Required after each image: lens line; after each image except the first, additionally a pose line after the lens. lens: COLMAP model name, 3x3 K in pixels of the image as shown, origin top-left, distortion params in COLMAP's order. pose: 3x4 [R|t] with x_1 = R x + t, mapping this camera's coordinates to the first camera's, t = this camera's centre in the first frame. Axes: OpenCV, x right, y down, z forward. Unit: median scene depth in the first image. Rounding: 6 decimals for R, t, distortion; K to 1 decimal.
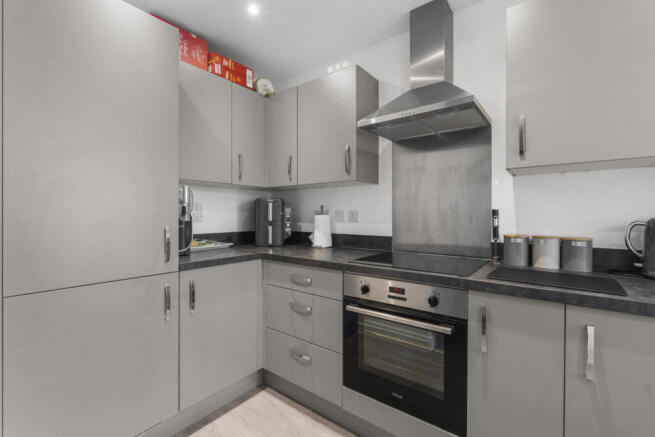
lens RADIAL K [[288.6, 0, 330.4], [0, 288.6, 216.1], [0, 0, 1]] dist [-0.005735, 0.002928]
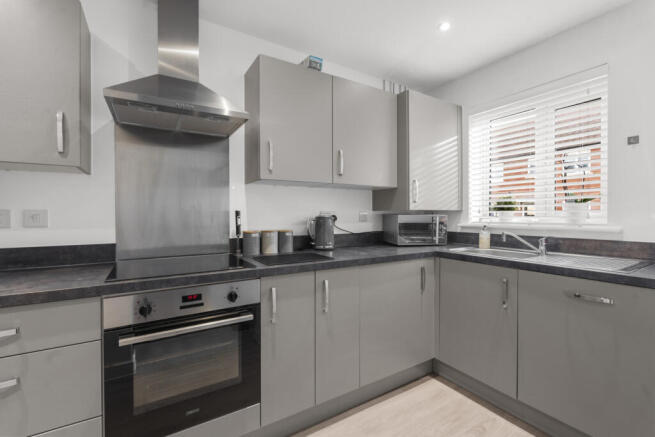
lens RADIAL K [[288.6, 0, 327.1], [0, 288.6, 216.4], [0, 0, 1]] dist [-0.005735, 0.002928]
pose [[0.356380, -0.010251, 0.934285, -0.354134], [0.008872, 0.999932, 0.007587, -0.004522], [-0.934299, 0.005585, 0.356447, 0.199722]]
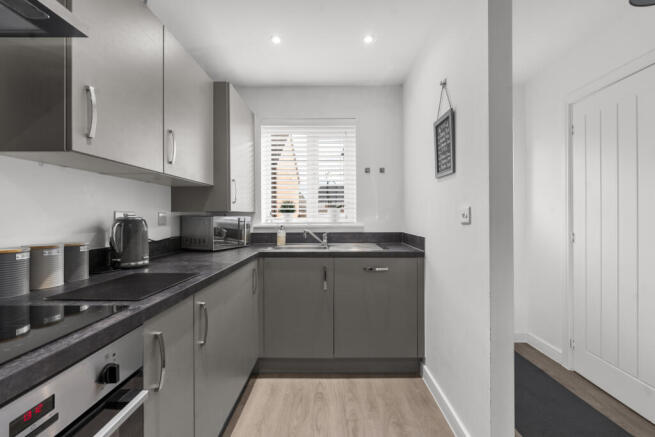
lens RADIAL K [[288.6, 0, 329.3], [0, 288.6, 215.7], [0, 0, 1]] dist [-0.005735, 0.002928]
pose [[-0.601014, -0.000929, 0.799238, -0.232401], [0.005830, 0.999968, 0.005546, -0.005284], [-0.799217, 0.007992, -0.600990, 0.686316]]
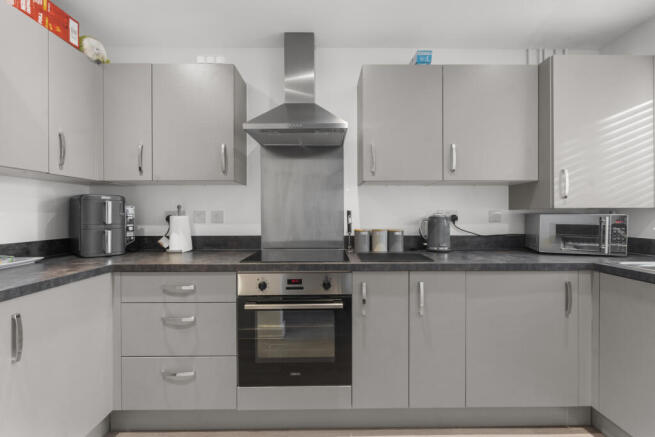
lens RADIAL K [[288.6, 0, 329.1], [0, 288.6, 216.3], [0, 0, 1]] dist [-0.005735, 0.002928]
pose [[0.787294, -0.008699, 0.616517, -0.270425], [0.008269, 0.999960, 0.003550, -0.001899], [-0.616523, 0.002303, 0.787334, 0.015275]]
